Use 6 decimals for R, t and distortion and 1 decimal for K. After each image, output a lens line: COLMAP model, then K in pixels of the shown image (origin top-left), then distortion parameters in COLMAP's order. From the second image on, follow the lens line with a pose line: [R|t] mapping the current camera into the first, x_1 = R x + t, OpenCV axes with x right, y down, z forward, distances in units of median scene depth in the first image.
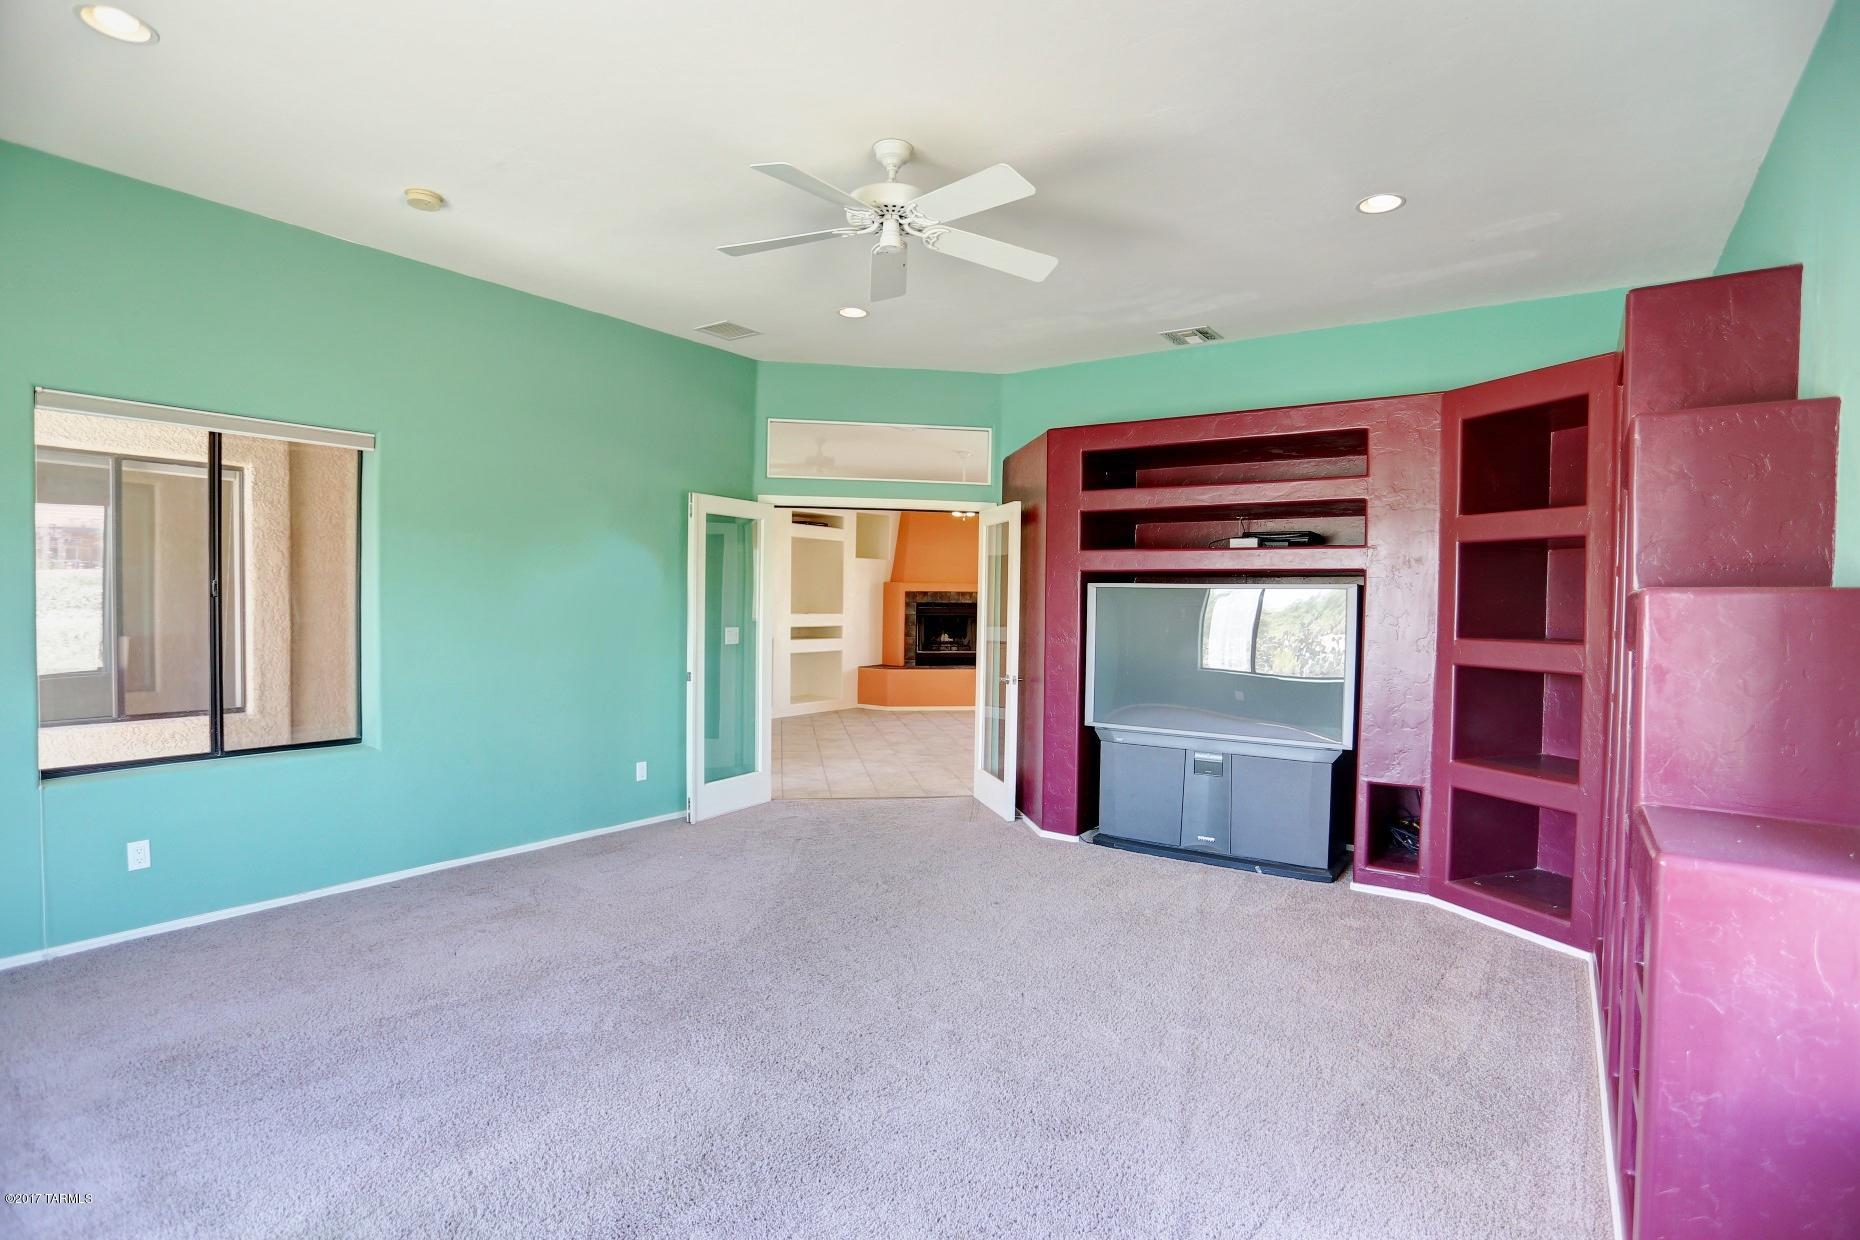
lens RADIAL K [[918.0, 0, 926.3], [0, 918.0, 626.3], [0, 0, 1]] dist [-0.038580, 0.009358]
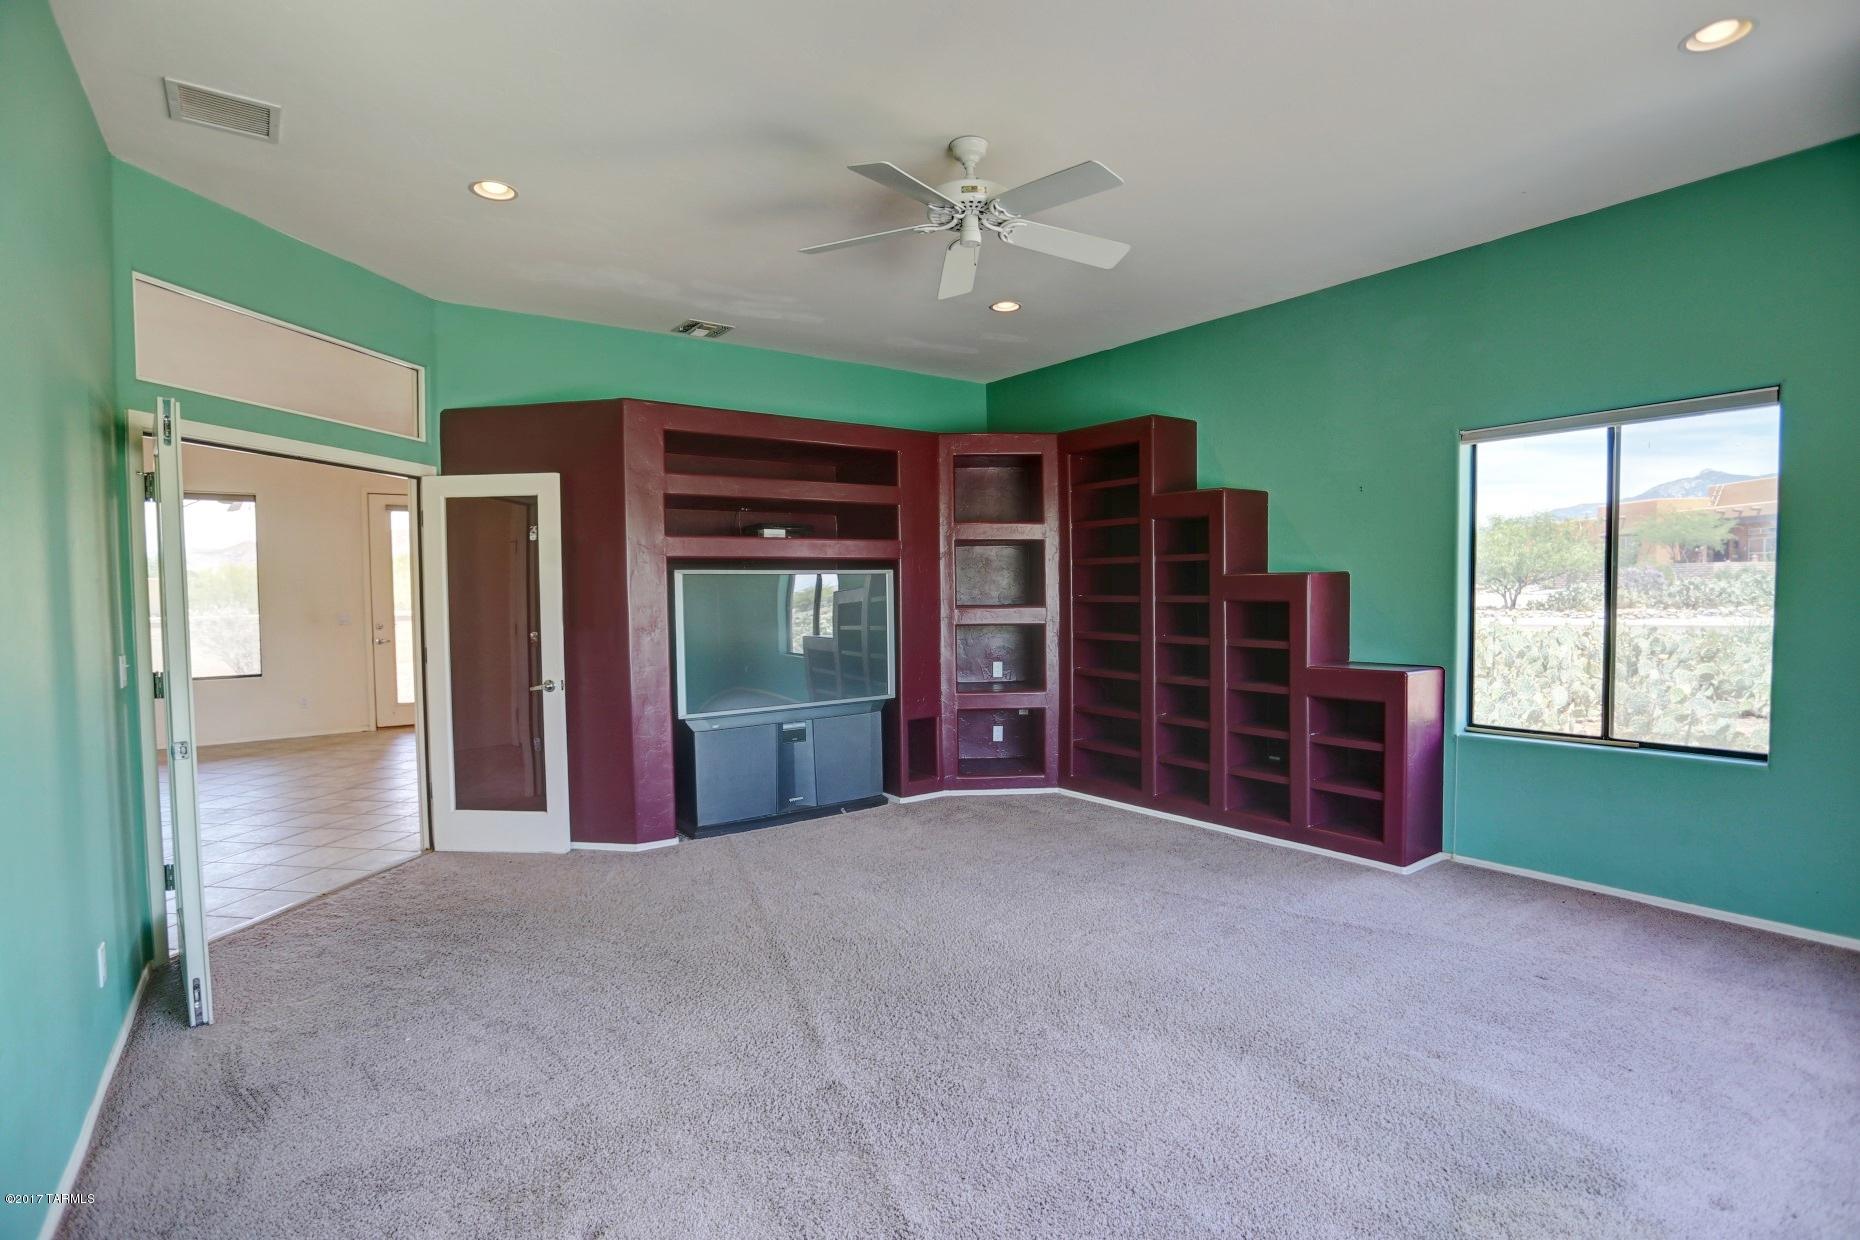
lens RADIAL K [[918.0, 0, 926.3], [0, 918.0, 626.3], [0, 0, 1]] dist [-0.038580, 0.009358]
pose [[0.321254, -0.060421, 0.945064, -0.663332], [0.043980, 0.997838, 0.048845, -0.024270], [-0.945971, 0.025872, 0.323217, 0.465863]]
